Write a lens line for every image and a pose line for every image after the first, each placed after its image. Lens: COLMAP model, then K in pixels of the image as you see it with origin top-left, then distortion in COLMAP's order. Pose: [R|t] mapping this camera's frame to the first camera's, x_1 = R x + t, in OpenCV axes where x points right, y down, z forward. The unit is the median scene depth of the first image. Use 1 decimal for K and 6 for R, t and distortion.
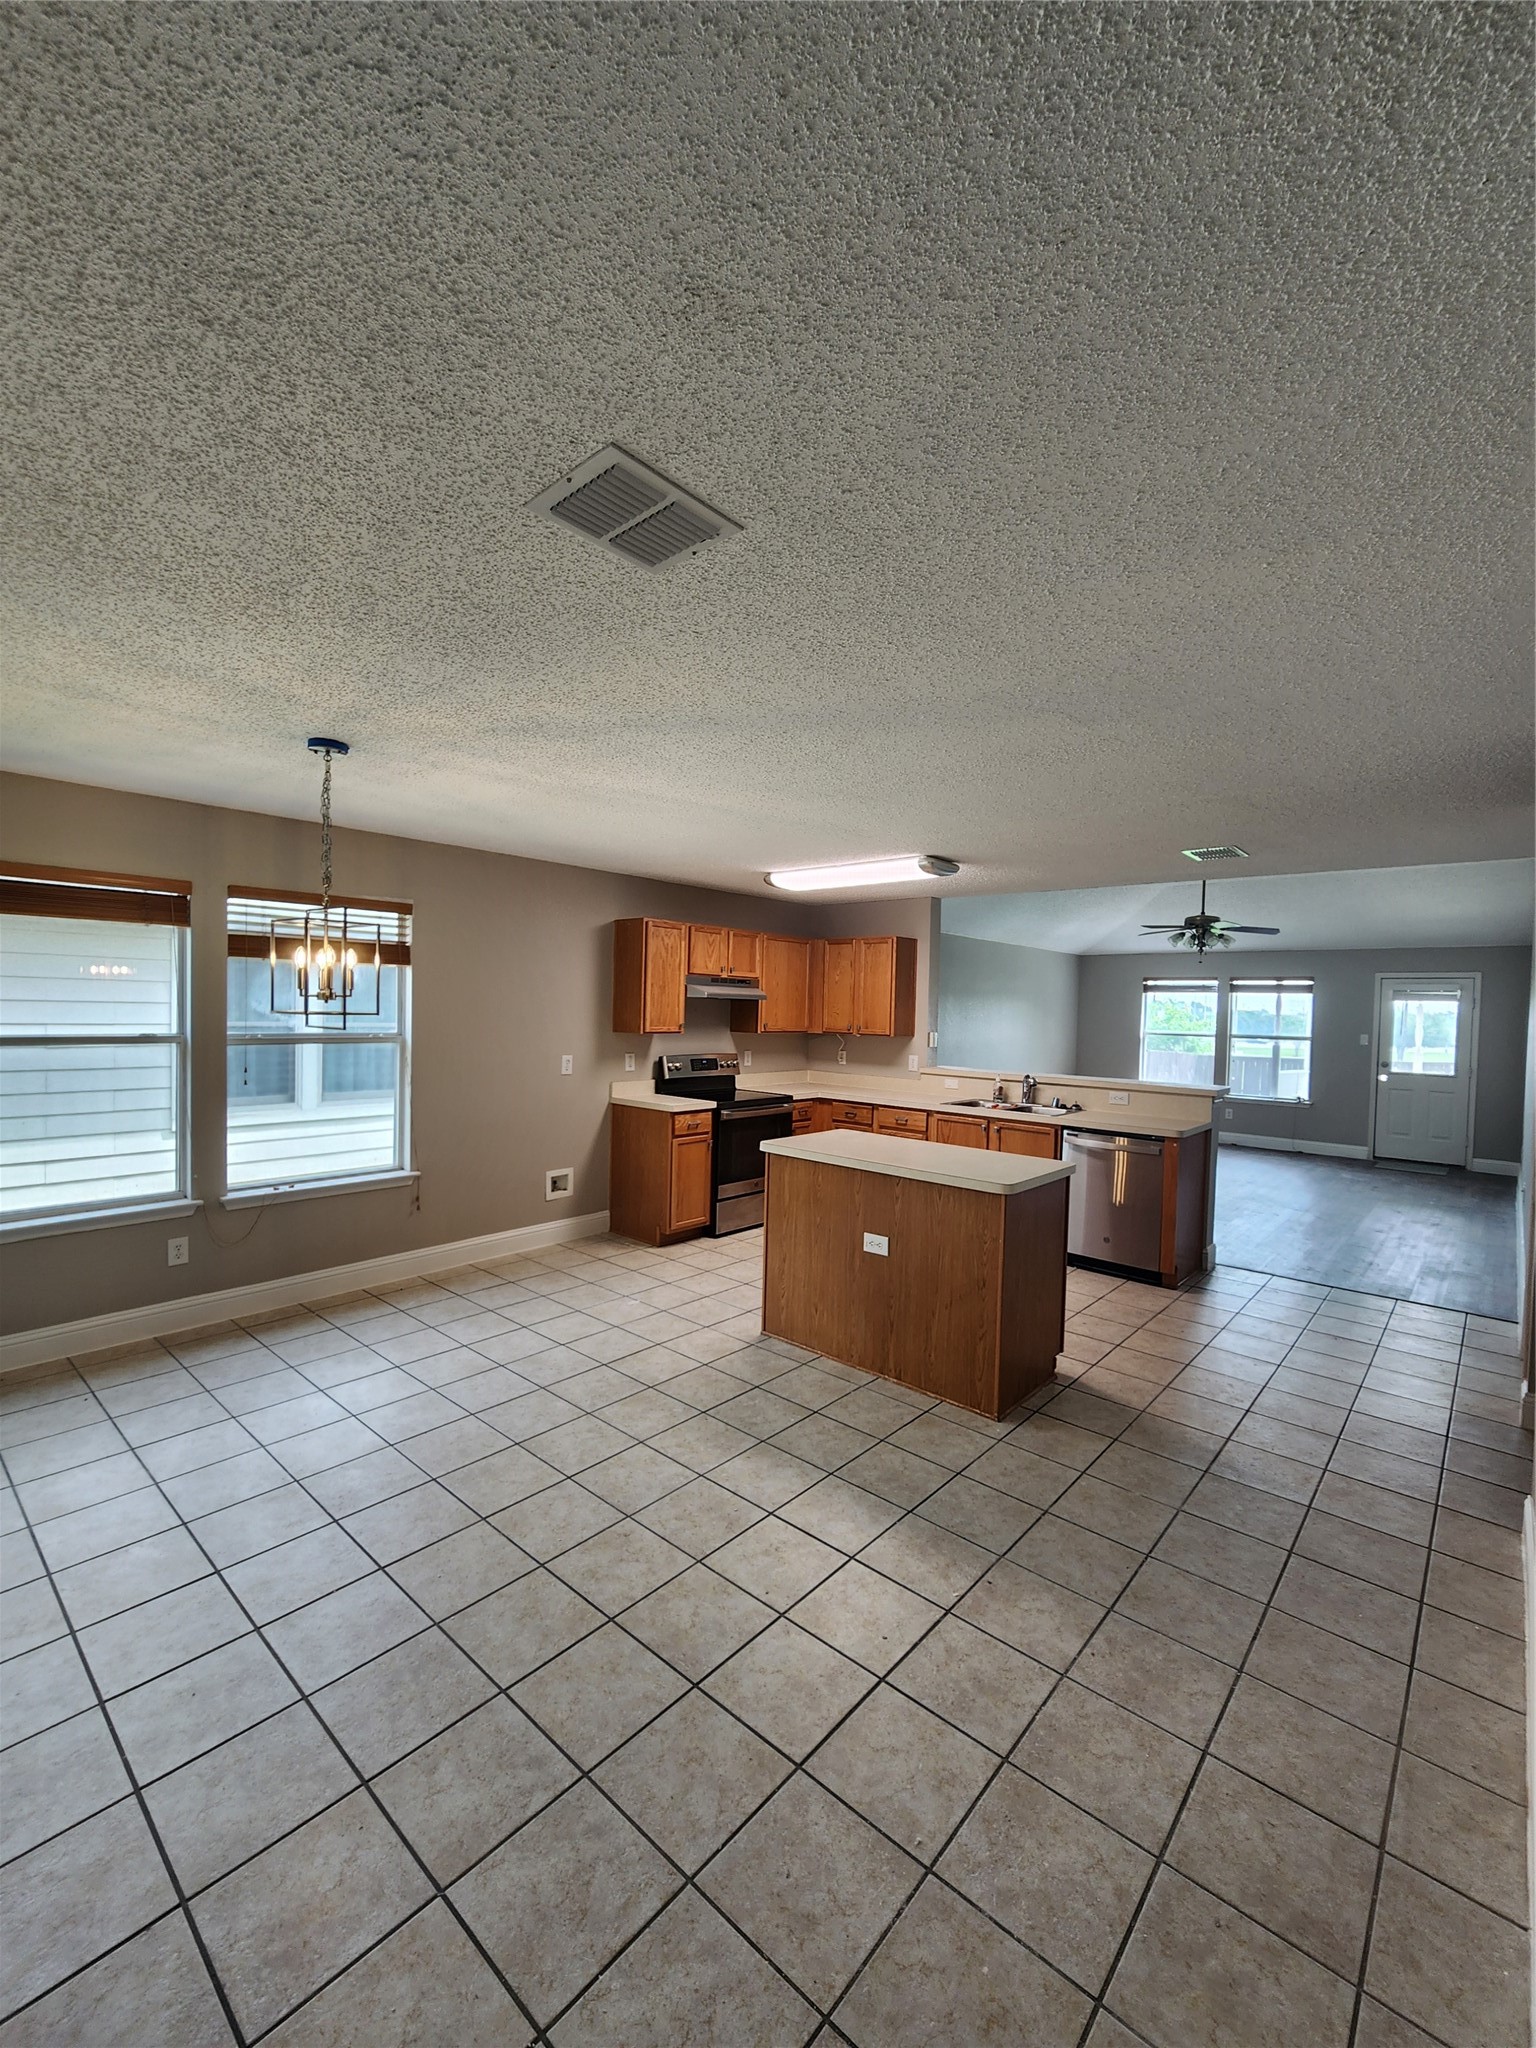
lens RADIAL K [[836.2, 0, 761.0], [0, 836.2, 1028.1], [0, 0, 1]] dist [0.002972, 0.000294]
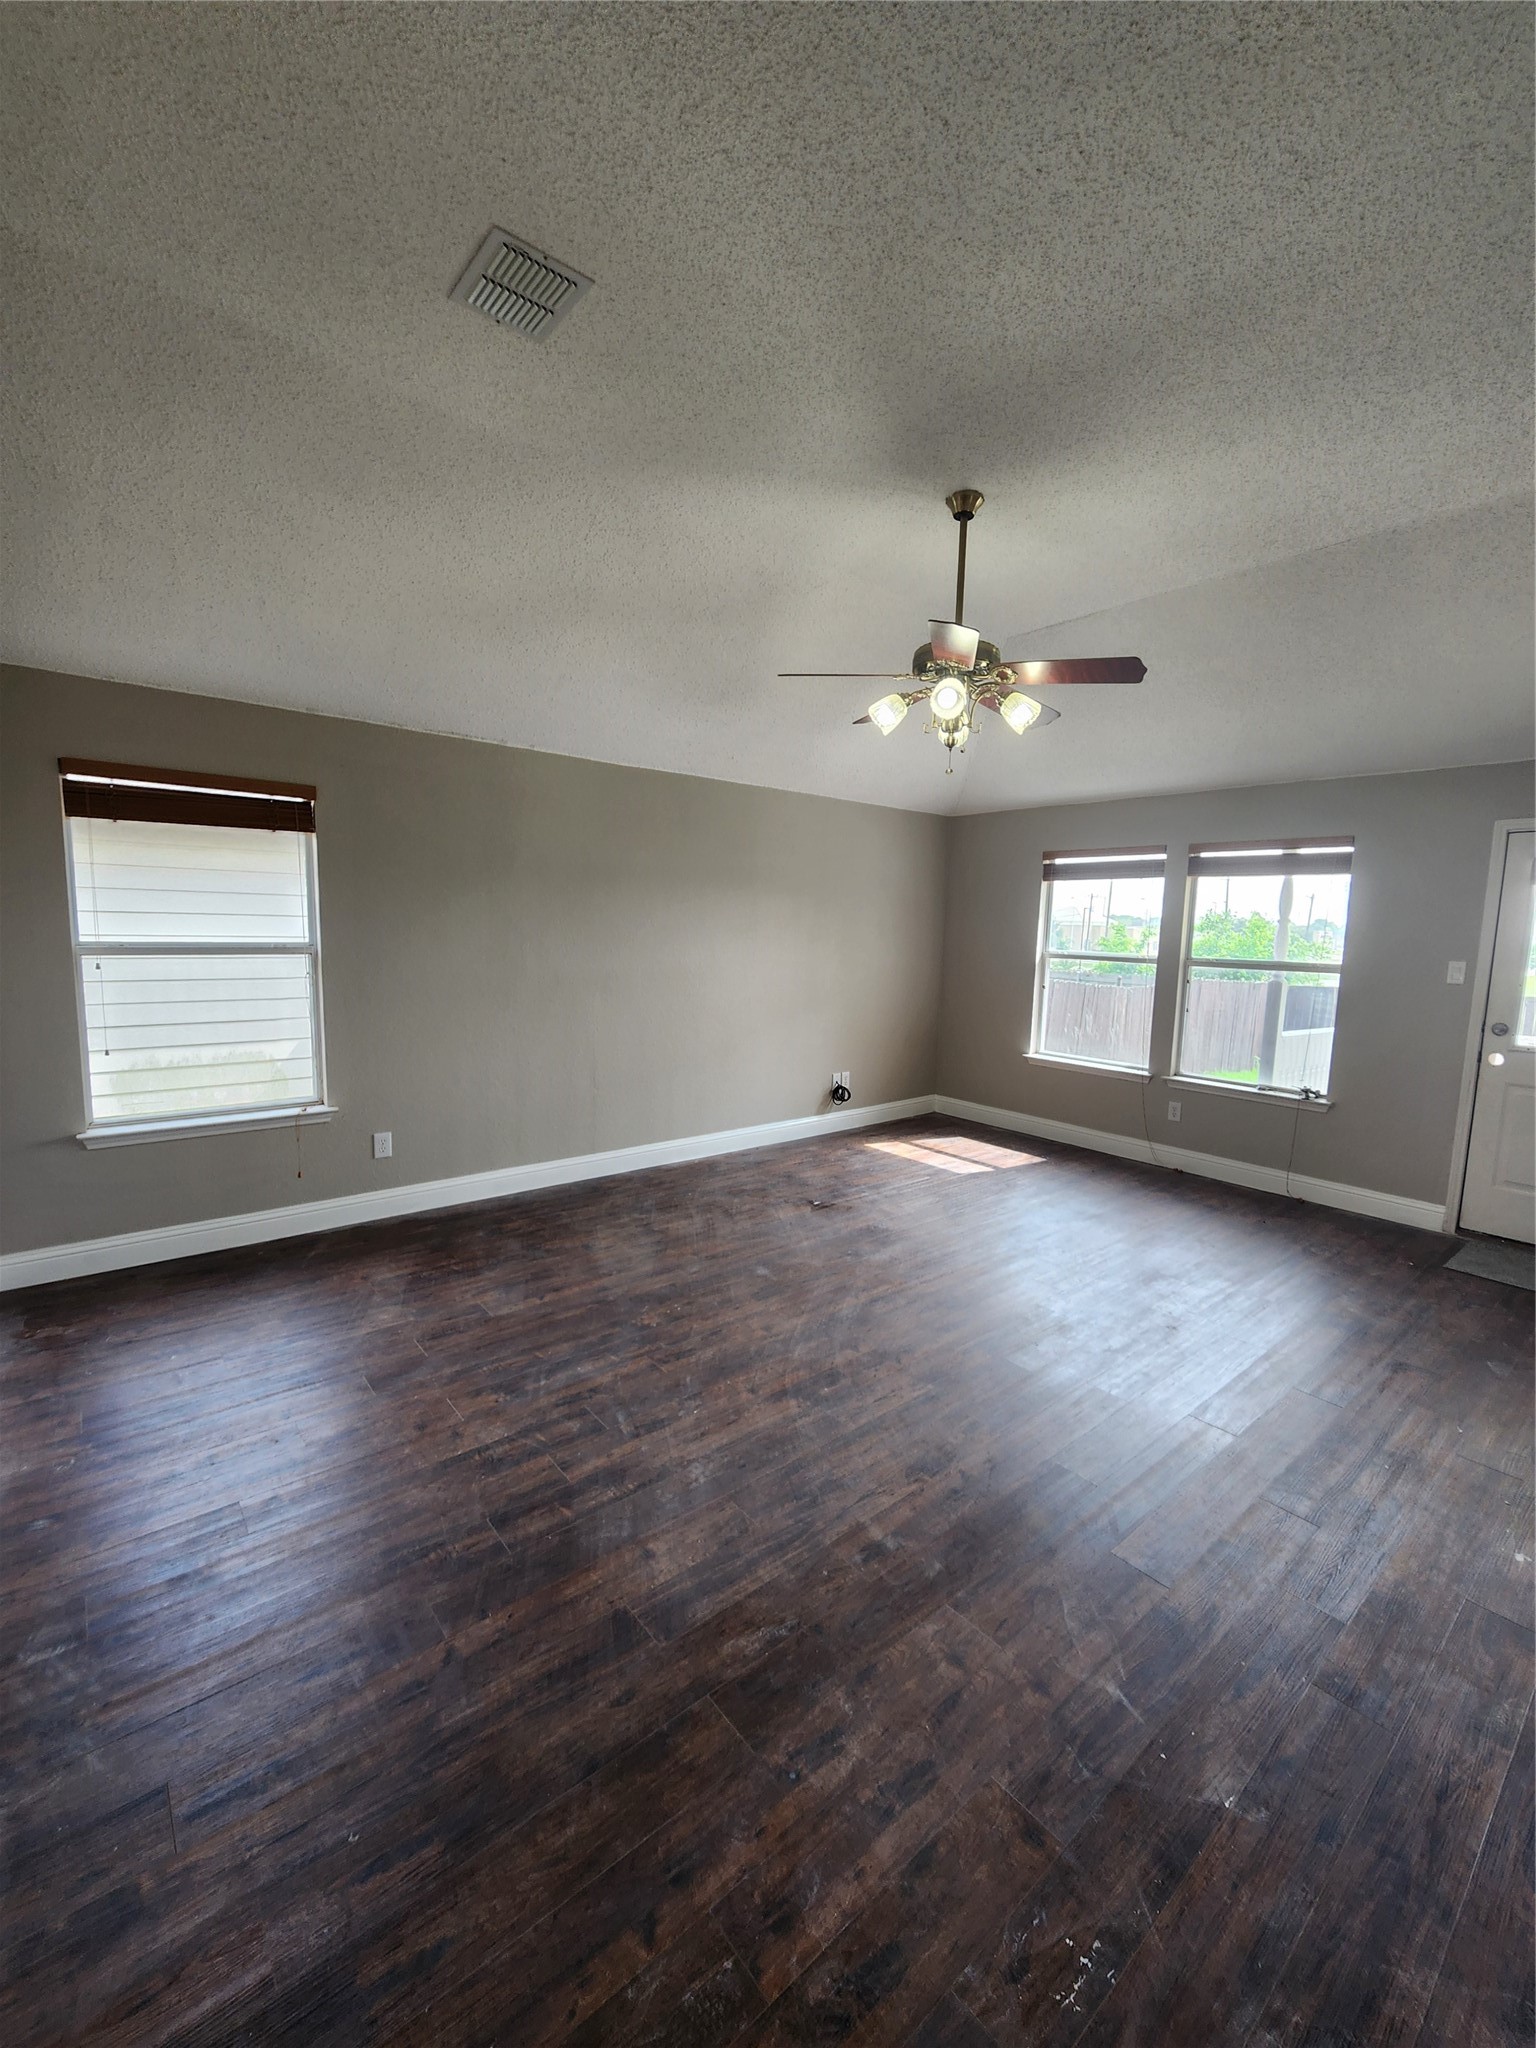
lens RADIAL K [[836.2, 0, 779.7], [0, 836.2, 1030.0], [0, 0, 1]] dist [0.002972, 0.000294]
pose [[0.987751, 0.014505, -0.155360, 0.198520], [0.002349, 0.994175, 0.107756, -0.002438], [0.156018, -0.106801, 0.981963, 0.228875]]
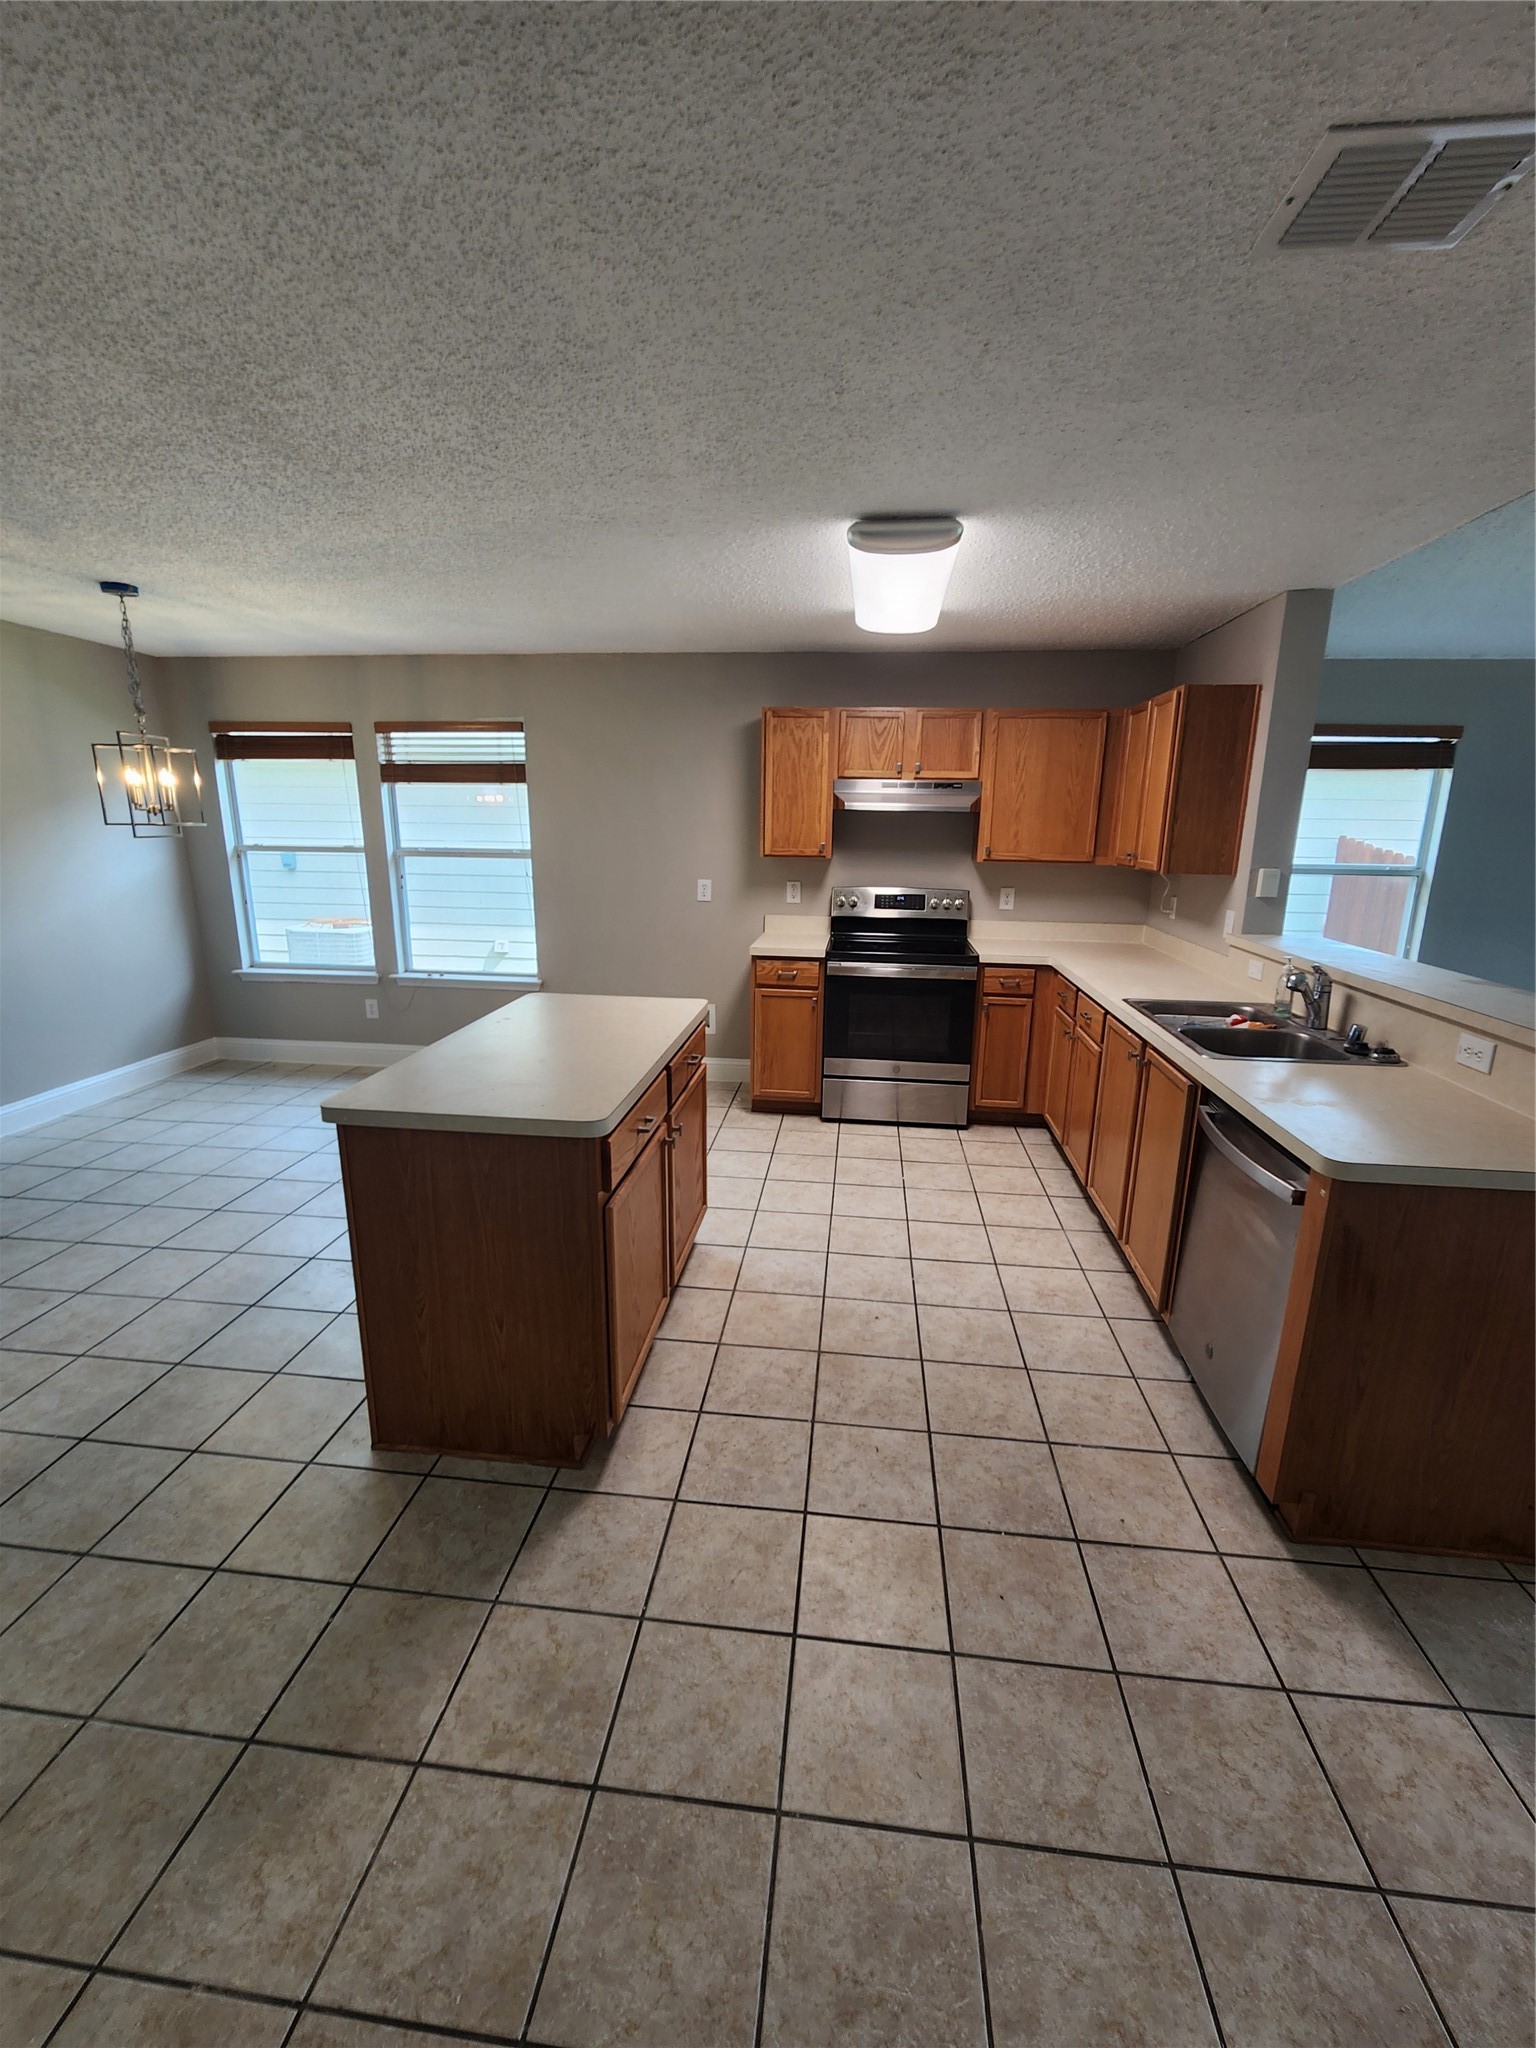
lens RADIAL K [[836.2, 0, 776.7], [0, 836.2, 1018.7], [0, 0, 1]] dist [0.002972, 0.000294]
pose [[0.586598, 0.170256, -0.791780, 0.733865], [-0.020876, 0.980507, 0.195371, 0.002351], [0.809609, -0.098075, 0.578718, 0.711755]]
